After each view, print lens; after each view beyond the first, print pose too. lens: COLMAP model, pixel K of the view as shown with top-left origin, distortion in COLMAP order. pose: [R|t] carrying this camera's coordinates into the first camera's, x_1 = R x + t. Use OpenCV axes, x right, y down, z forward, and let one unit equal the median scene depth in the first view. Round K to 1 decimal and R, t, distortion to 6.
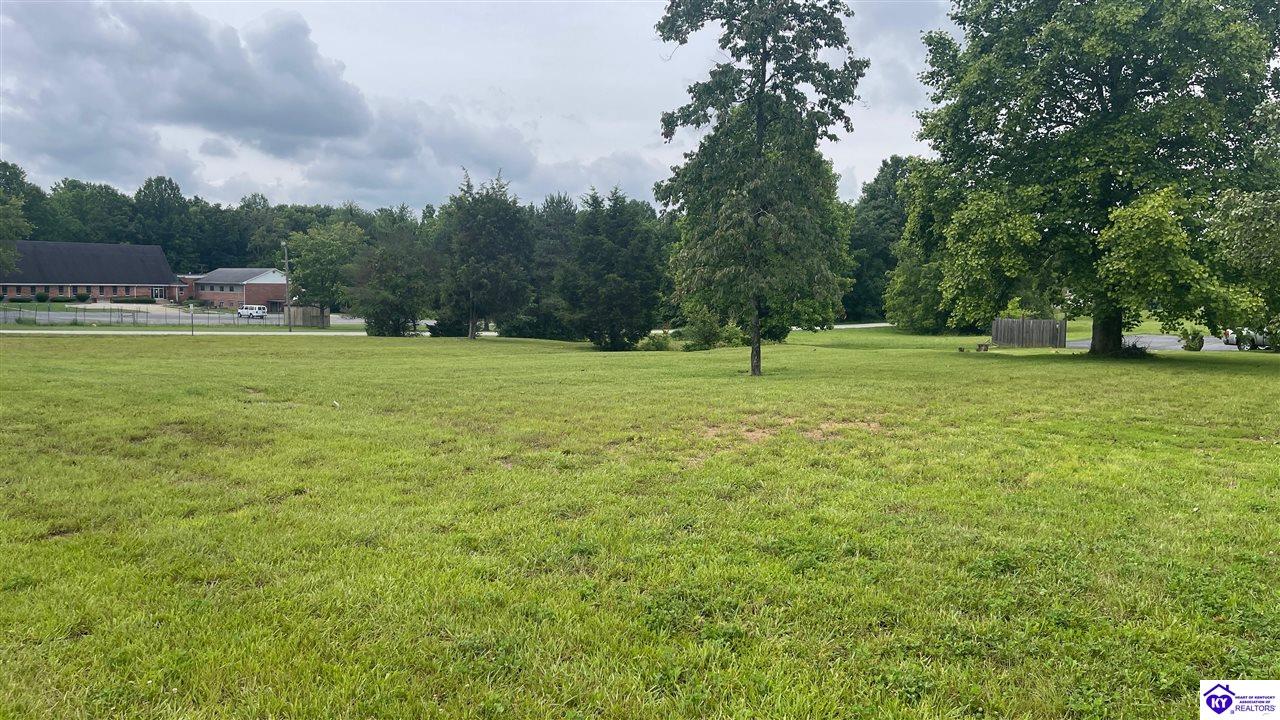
lens RADIAL K [[967.3, 0, 640.0], [0, 967.3, 360.0], [0, 0, 1]] dist [0.091122, -0.118603]
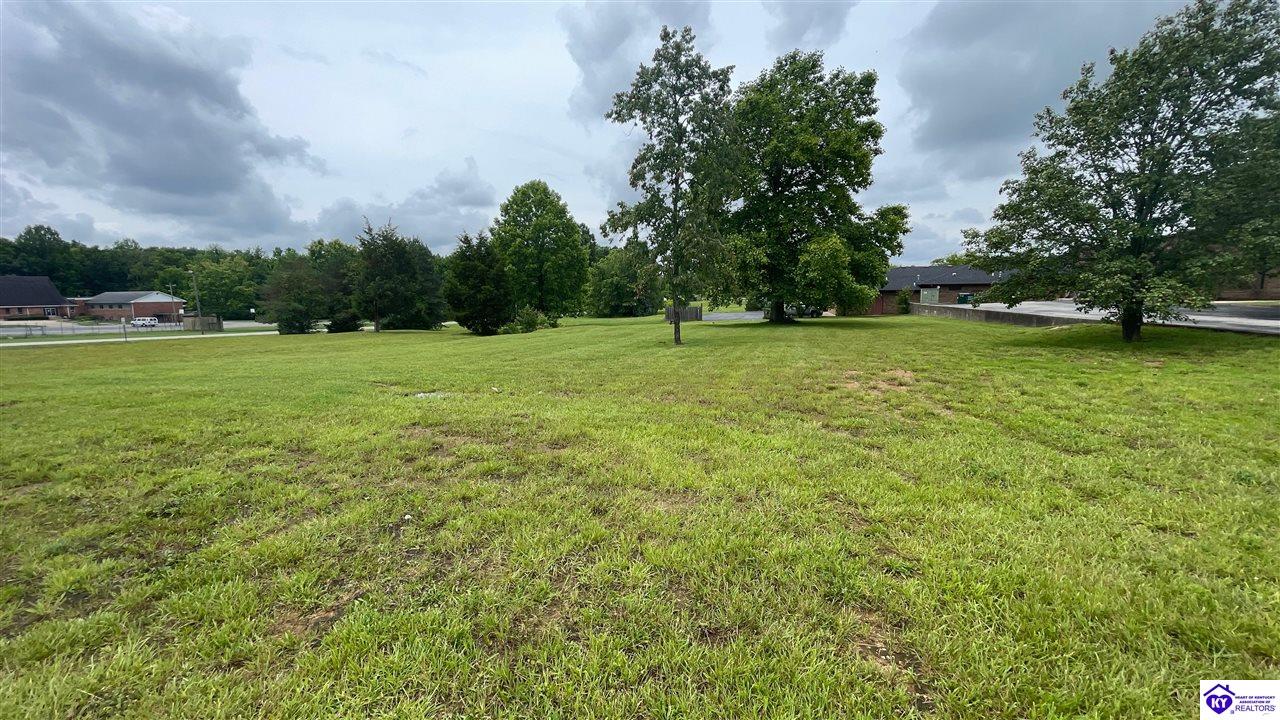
lens RADIAL K [[512.8, 0, 640.0], [0, 512.8, 360.0], [0, 0, 1]] dist [-0.001337, -0.000730]
pose [[0.914435, -0.075979, 0.397537, -0.037309], [0.055456, 0.996479, 0.062889, -0.001830], [-0.400915, -0.035462, 0.915428, 0.033604]]
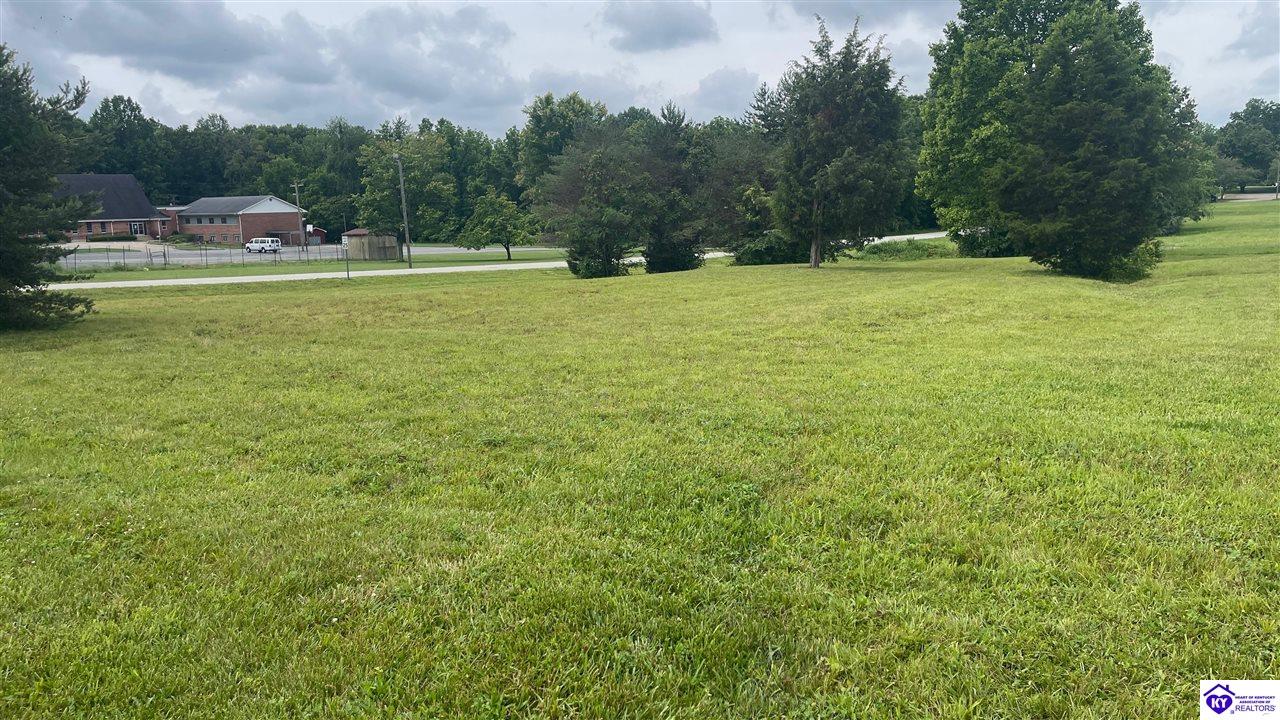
lens RADIAL K [[967.3, 0, 640.0], [0, 967.3, 360.0], [0, 0, 1]] dist [0.091122, -0.118603]
pose [[0.997133, -0.048598, 0.057997, -0.106443], [0.043583, 0.995444, 0.084809, -0.006429], [-0.061855, -0.082038, 0.994708, 0.092039]]
